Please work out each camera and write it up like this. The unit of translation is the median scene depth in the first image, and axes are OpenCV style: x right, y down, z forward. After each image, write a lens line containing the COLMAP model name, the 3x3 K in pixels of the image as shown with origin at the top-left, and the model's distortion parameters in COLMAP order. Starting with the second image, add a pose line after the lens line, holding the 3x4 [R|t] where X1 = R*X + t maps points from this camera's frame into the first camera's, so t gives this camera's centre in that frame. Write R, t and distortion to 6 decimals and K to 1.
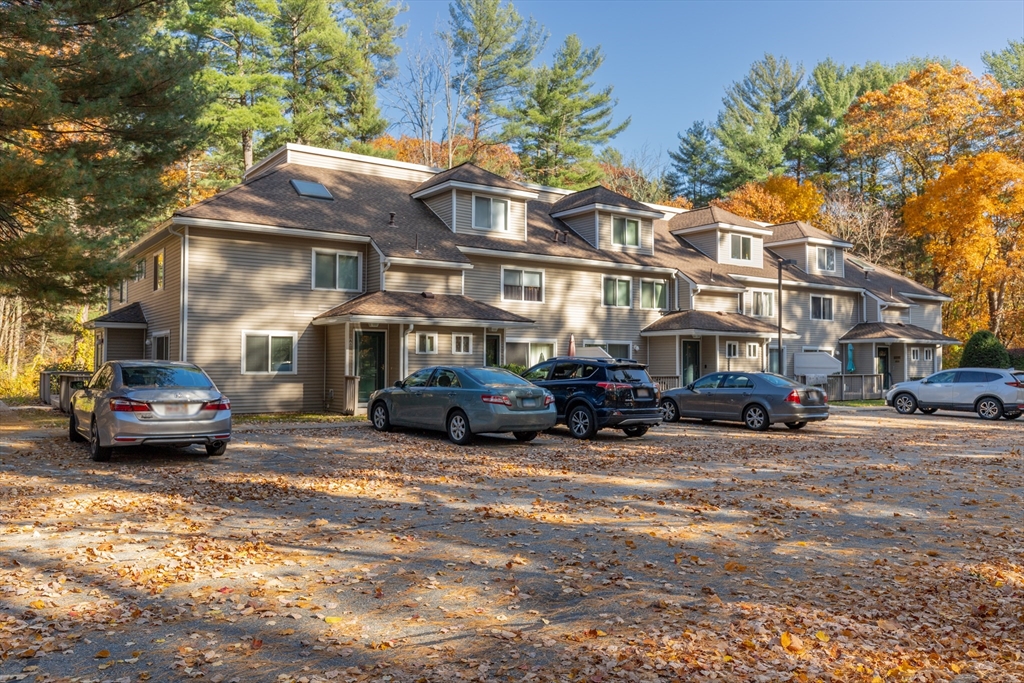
lens RADIAL K [[790.1, 0, 512.0], [0, 790.1, 341.5], [0, 0, 1]] dist [0.002274, 0.001239]
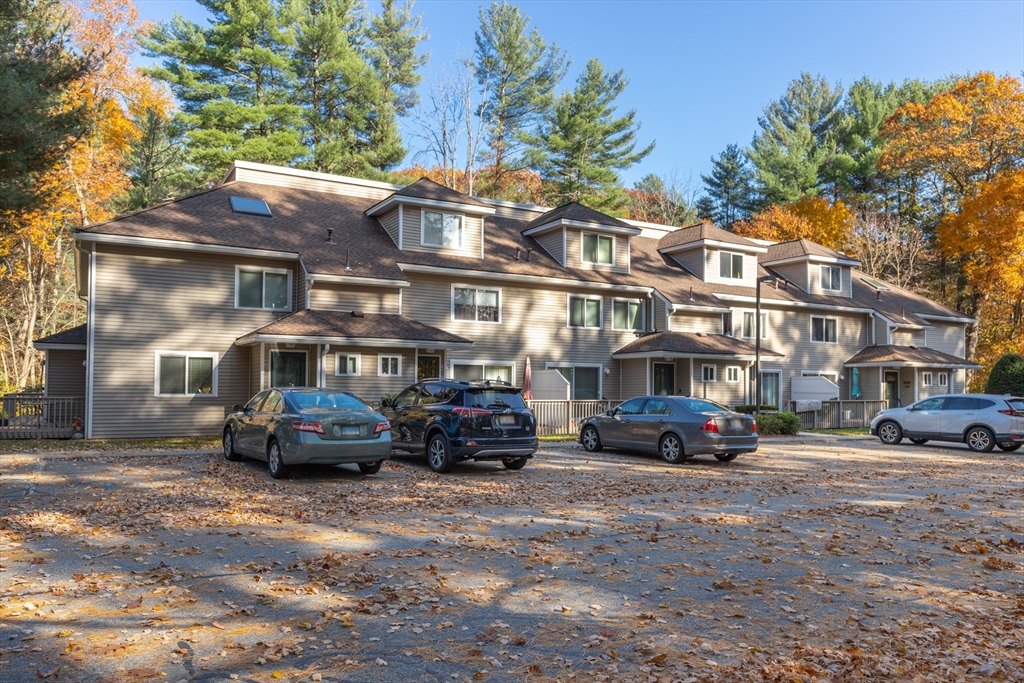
lens RADIAL K [[756.9, 0, 510.5], [0, 756.9, 369.7], [0, 0, 1]] dist [-0.003296, -0.002292]
pose [[0.996299, 0.001883, -0.085938, 0.107832], [-0.001606, 0.999993, 0.003297, 0.003108], [0.085944, -0.003147, 0.996295, 0.076236]]
